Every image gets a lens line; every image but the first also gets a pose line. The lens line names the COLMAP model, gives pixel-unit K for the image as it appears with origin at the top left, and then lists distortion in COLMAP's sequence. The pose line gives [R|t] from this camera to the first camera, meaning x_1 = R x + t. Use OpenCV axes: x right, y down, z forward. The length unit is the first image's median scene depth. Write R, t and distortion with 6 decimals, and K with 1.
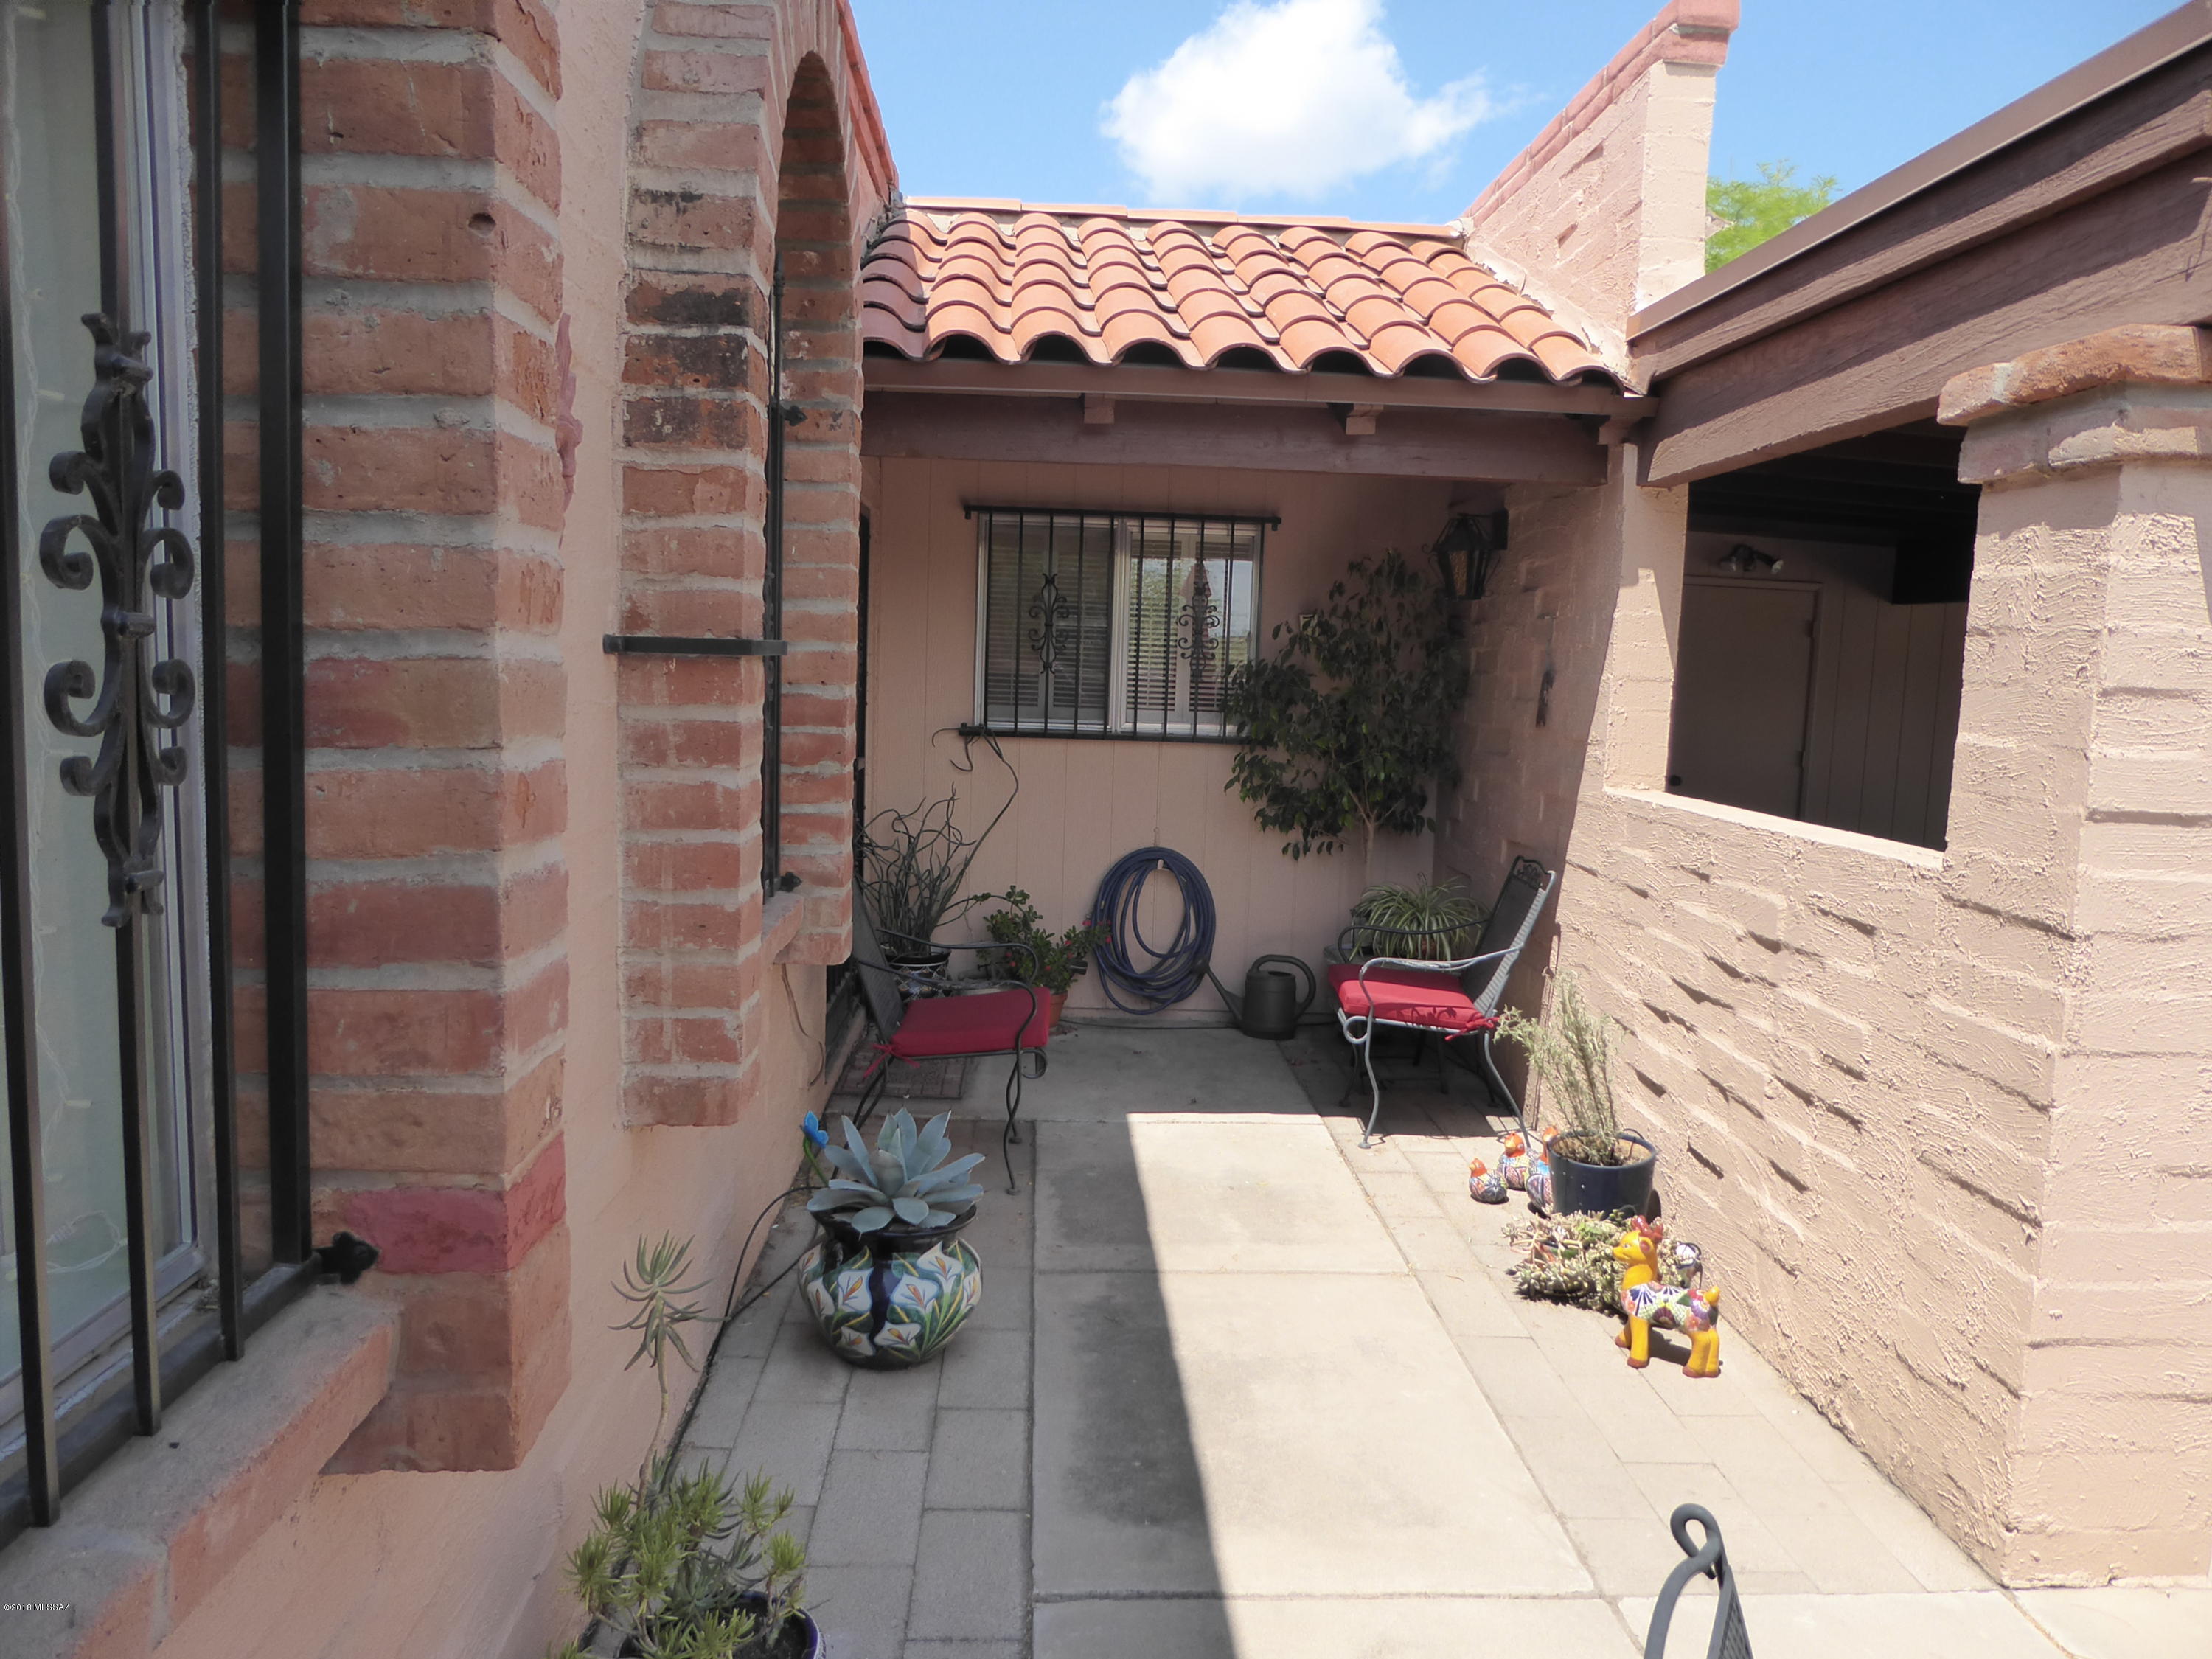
lens RADIAL K [[1565.5, 0, 1112.4], [0, 1565.5, 833.5], [0, 0, 1]] dist [-0.029605, -0.001929]
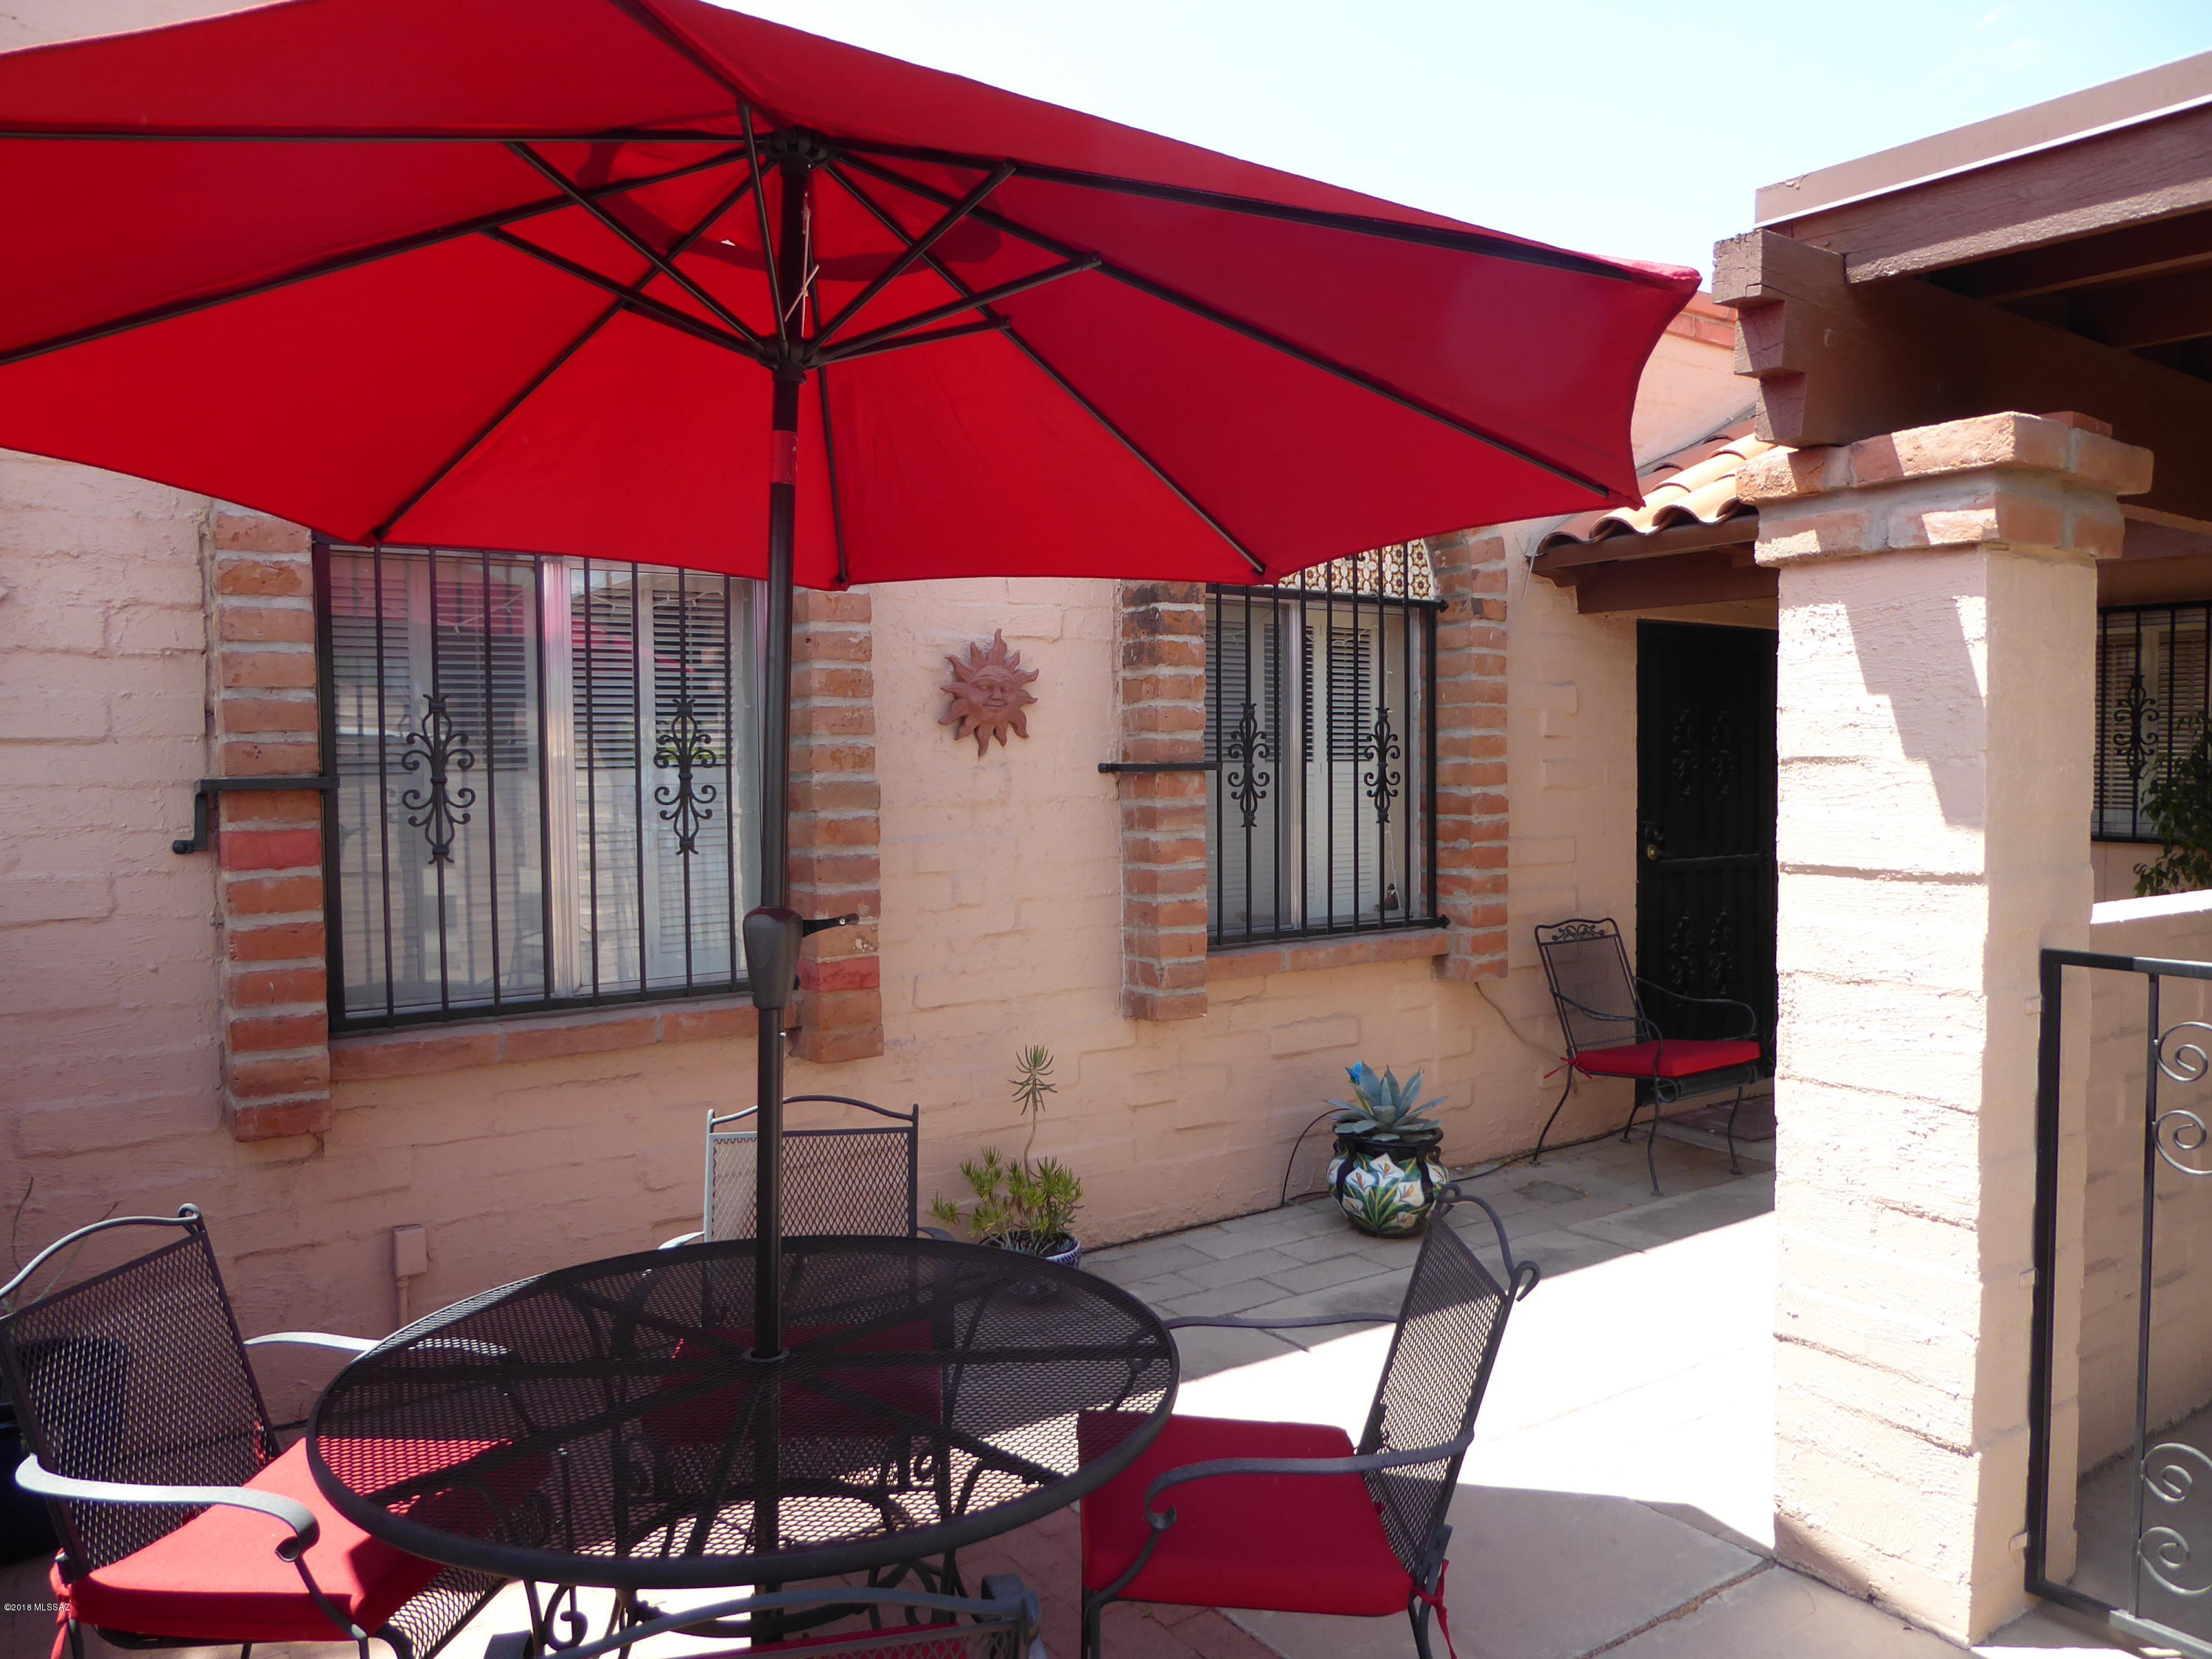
lens RADIAL K [[1565.5, 0, 1106.8], [0, 1565.5, 832.1], [0, 0, 1]] dist [-0.029605, -0.001929]
pose [[0.518102, -0.001168, -0.855318, 1.056614], [-0.063798, 0.997161, -0.040007, 0.031413], [0.852936, 0.075296, 0.516557, -0.029238]]
